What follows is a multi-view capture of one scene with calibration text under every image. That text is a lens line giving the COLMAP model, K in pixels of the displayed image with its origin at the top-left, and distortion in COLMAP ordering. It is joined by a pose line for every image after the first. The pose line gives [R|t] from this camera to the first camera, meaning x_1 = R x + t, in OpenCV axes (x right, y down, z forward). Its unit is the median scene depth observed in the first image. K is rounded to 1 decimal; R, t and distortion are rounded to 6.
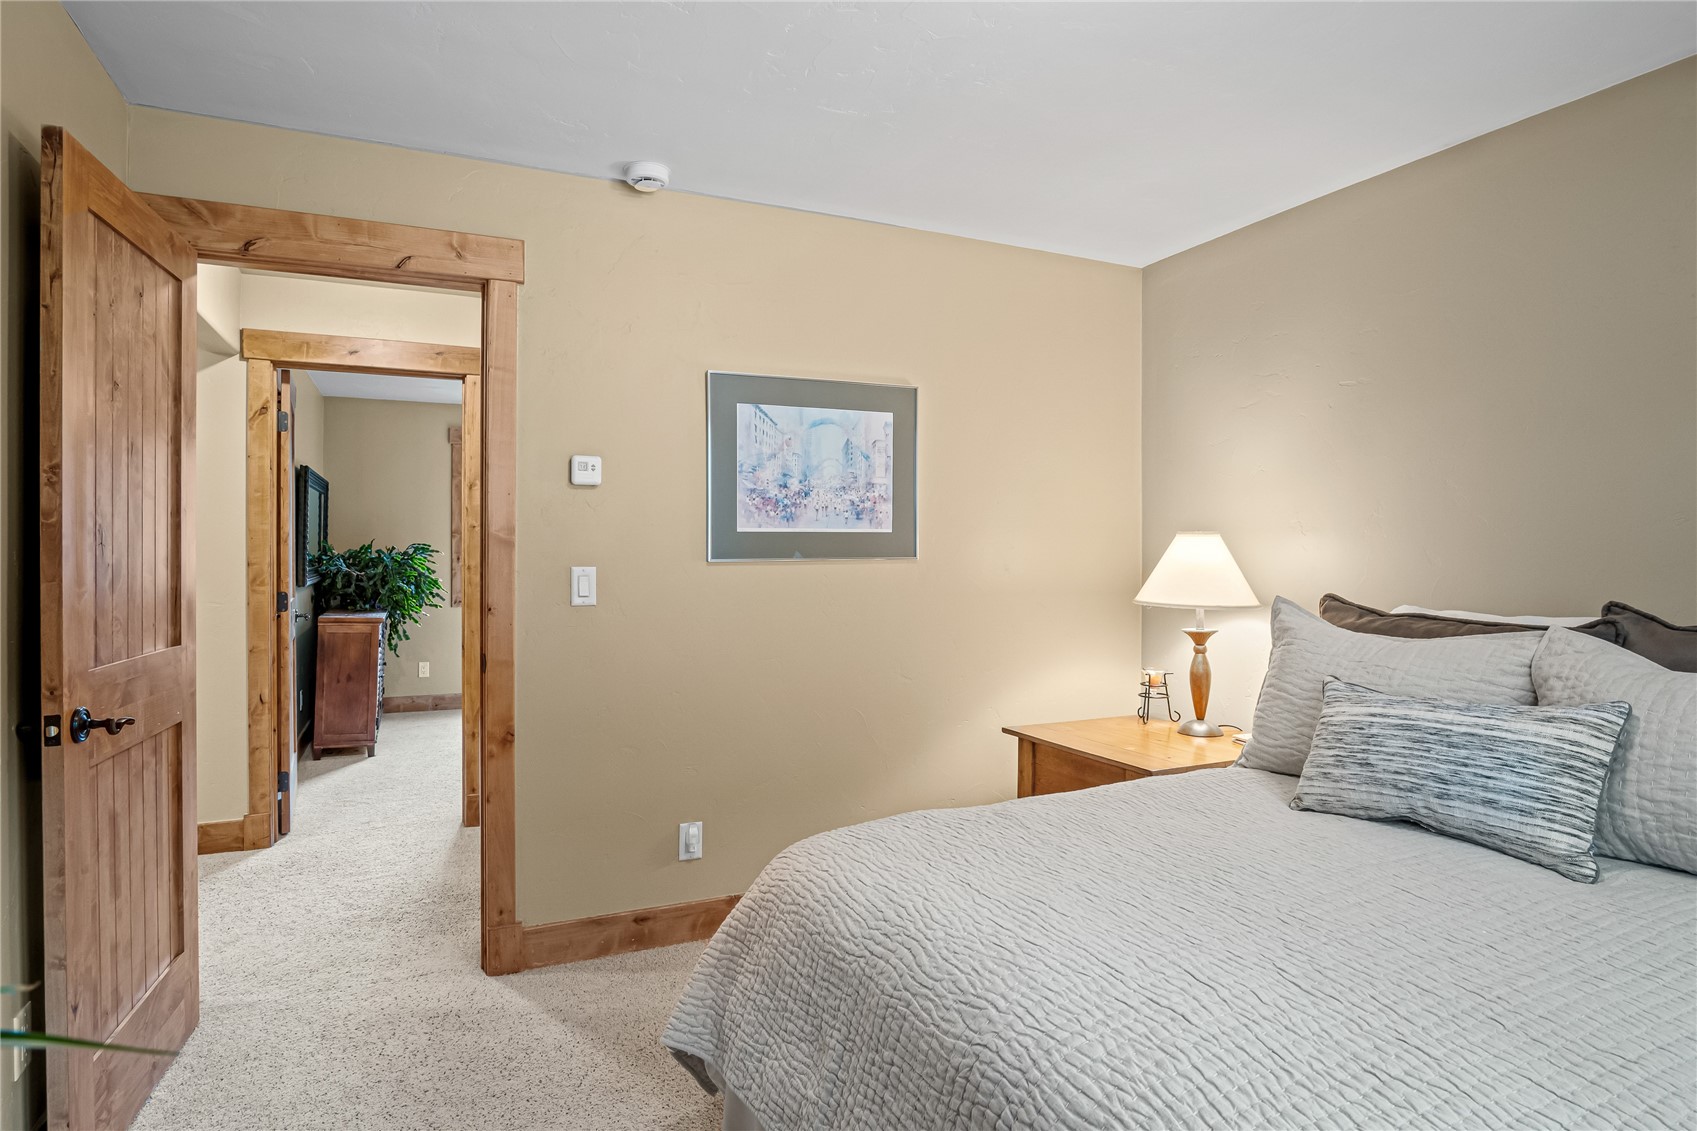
lens RADIAL K [[938.1, 0, 850.6], [0, 938.1, 566.5], [0, 0, 1]] dist [-0.024297, 0.001330]
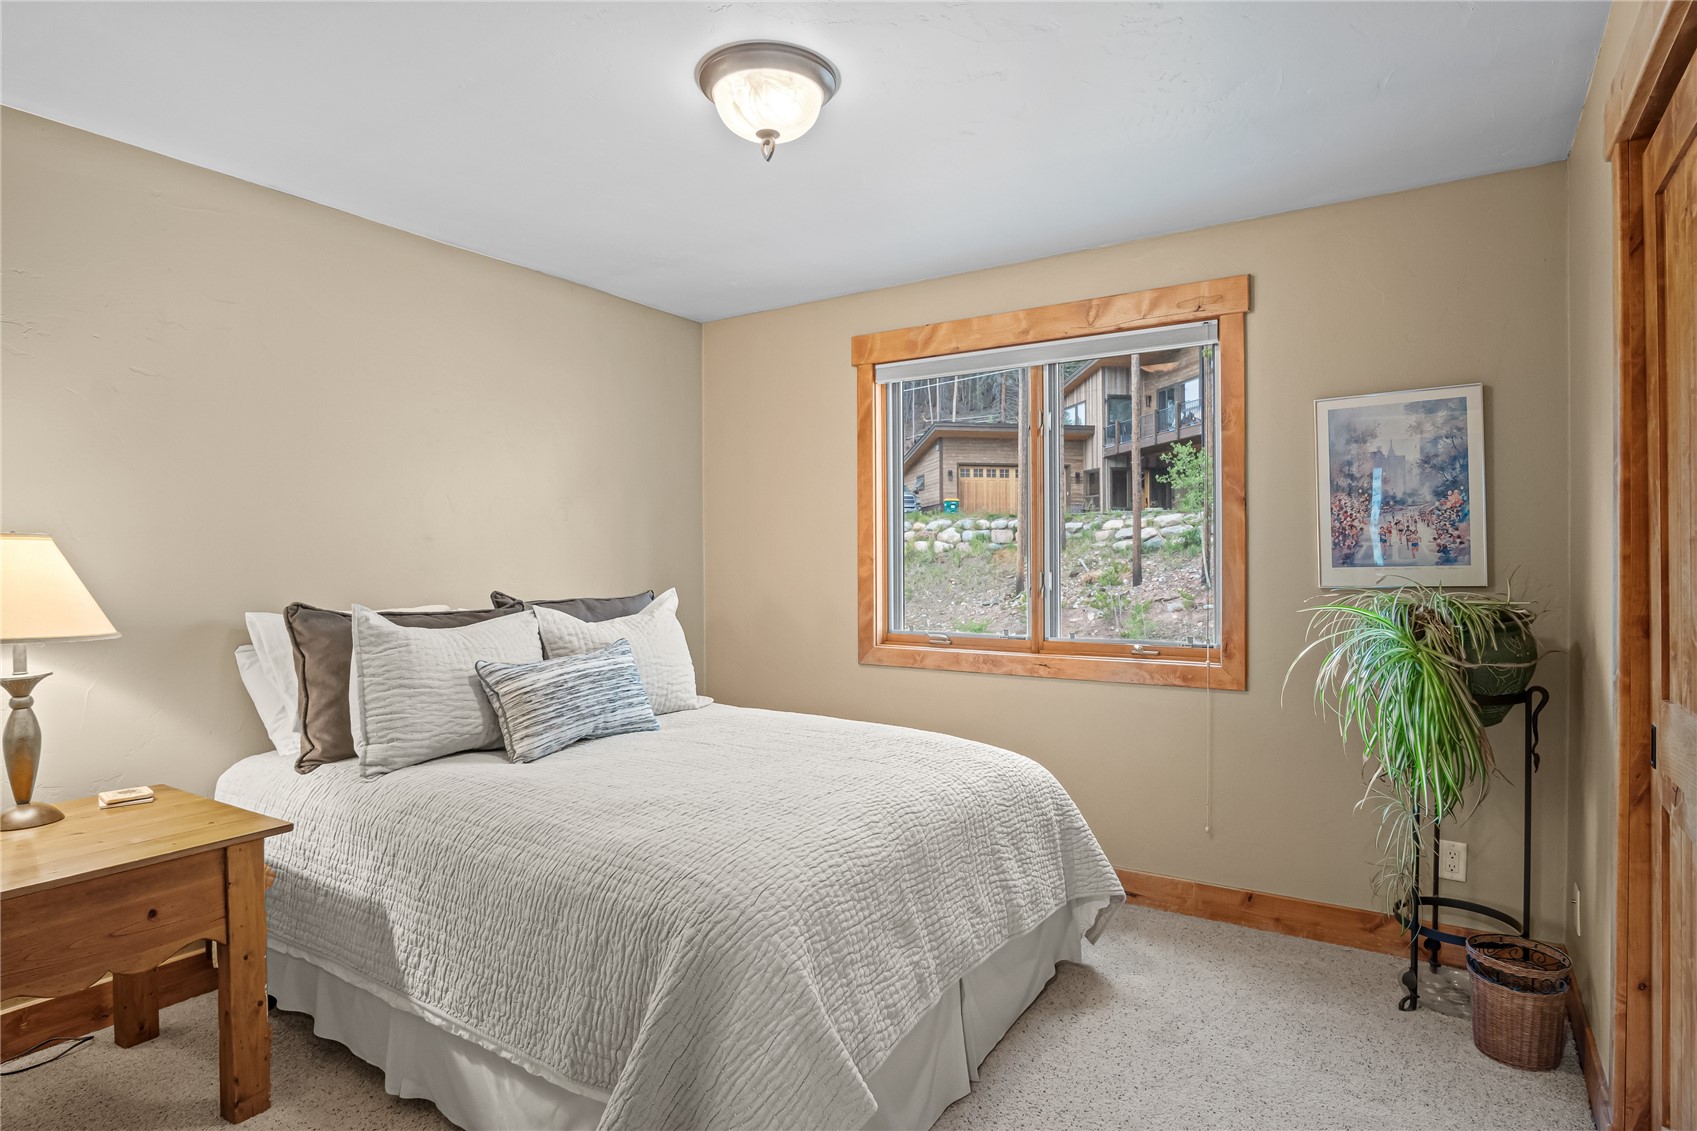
lens RADIAL K [[938.1, 0, 850.5], [0, 938.1, 570.5], [0, 0, 1]] dist [-0.024297, 0.001330]
pose [[-0.535546, -0.014836, 0.844376, -0.866837], [0.015243, 0.999513, 0.027230, -0.031808], [-0.844369, 0.027454, -0.535059, 1.366823]]
